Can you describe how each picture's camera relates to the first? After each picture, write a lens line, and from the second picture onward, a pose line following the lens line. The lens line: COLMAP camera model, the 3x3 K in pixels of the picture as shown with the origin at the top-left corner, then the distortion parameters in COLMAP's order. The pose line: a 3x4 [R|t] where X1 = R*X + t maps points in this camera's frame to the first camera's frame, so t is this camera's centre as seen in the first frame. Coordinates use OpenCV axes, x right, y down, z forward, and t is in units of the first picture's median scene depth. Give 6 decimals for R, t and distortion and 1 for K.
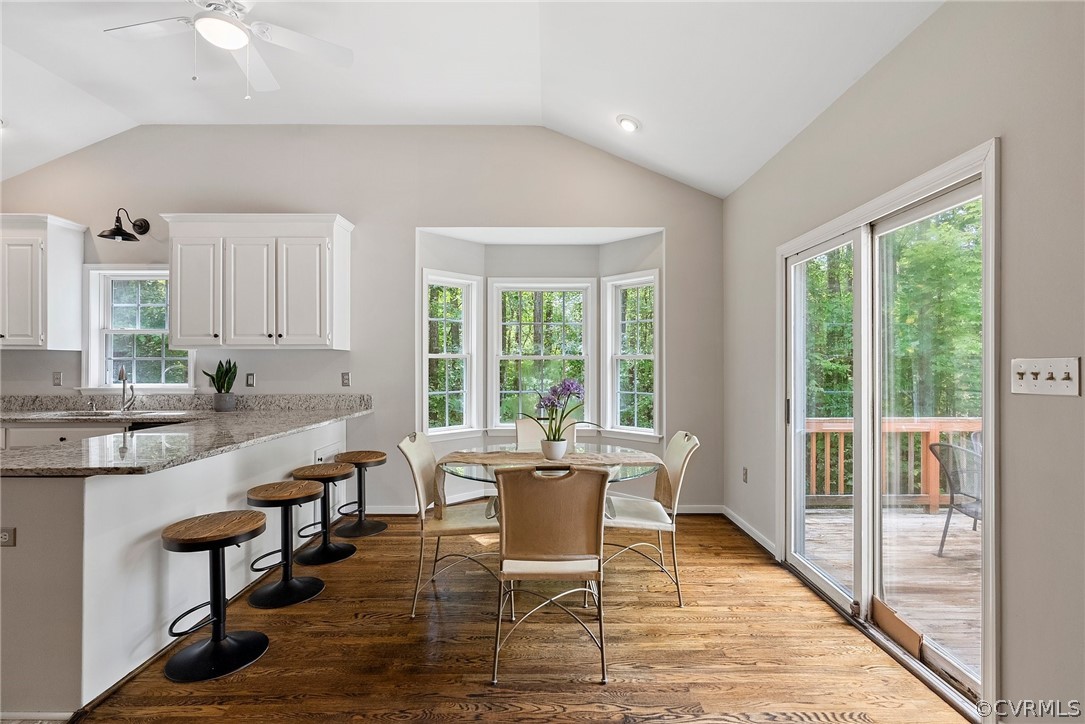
lens RADIAL K [[496.5, 0, 550.3], [0, 496.5, 363.0], [0, 0, 1]] dist [-0.017011, 0.007245]
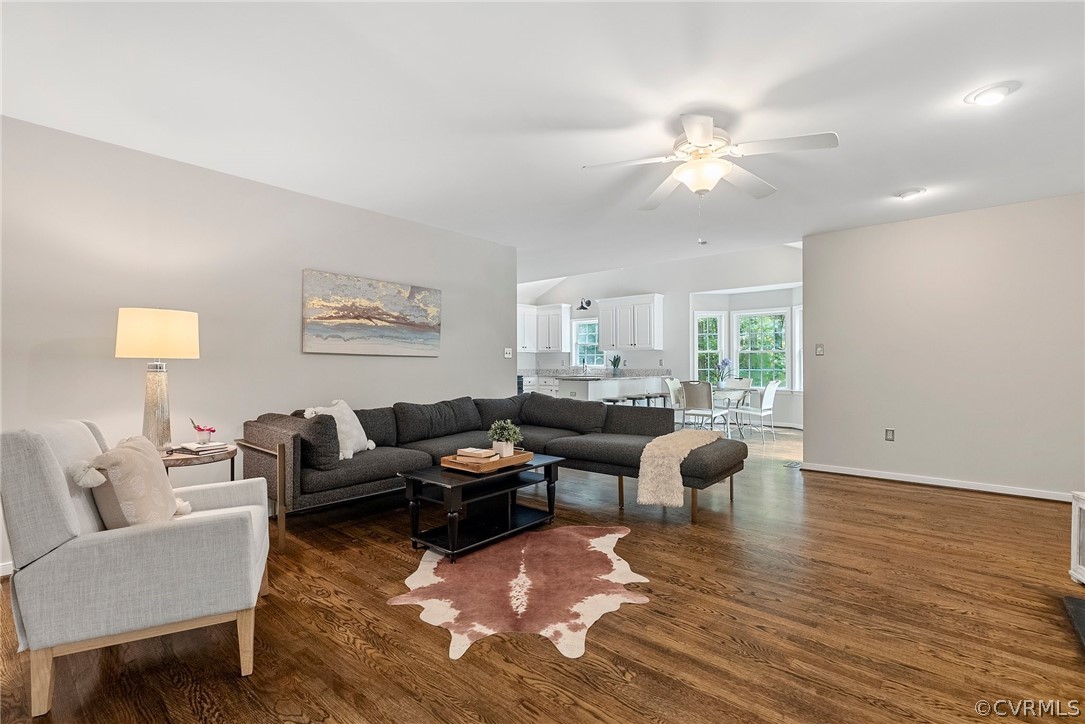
lens RADIAL K [[496.5, 0, 550.3], [0, 496.5, 363.0], [0, 0, 1]] dist [-0.017011, 0.007245]
pose [[0.756817, -0.004786, -0.653609, 0.717946], [0.004723, 0.999987, -0.001854, 0.037206], [0.653609, -0.001683, 0.756830, -1.102165]]
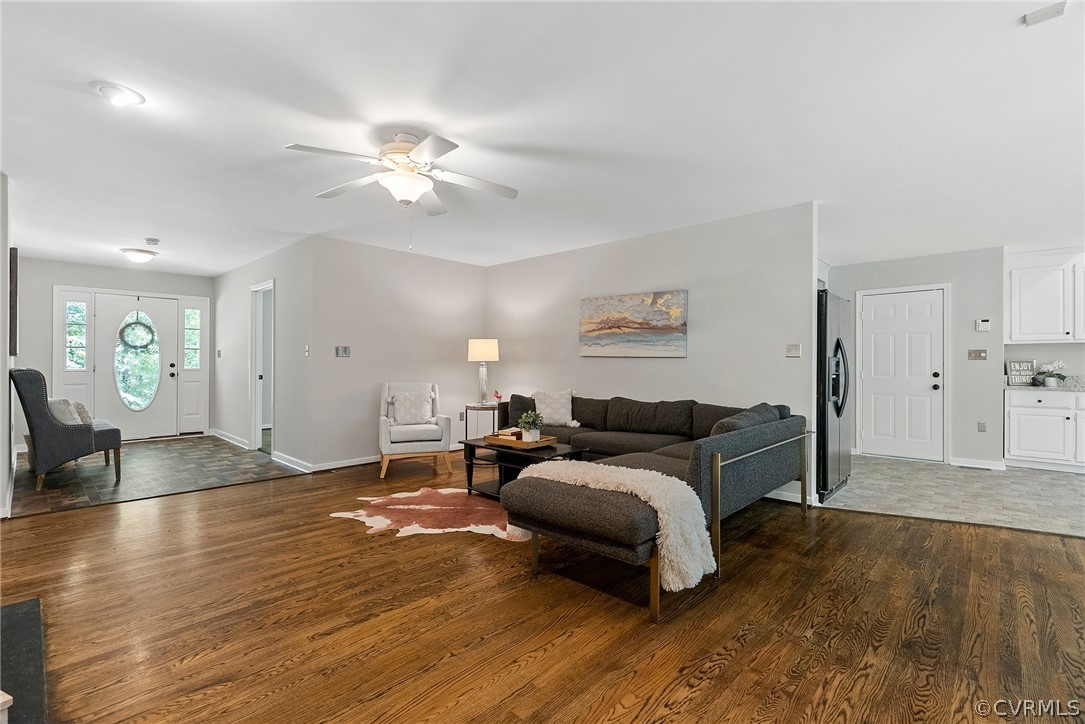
lens RADIAL K [[496.5, 0, 550.3], [0, 496.5, 363.0], [0, 0, 1]] dist [-0.017011, 0.007245]
pose [[-0.694913, -0.005750, -0.719071, 0.802287], [-0.003428, 0.999983, -0.004683, 0.038968], [0.719086, -0.000789, -0.694921, 0.195761]]
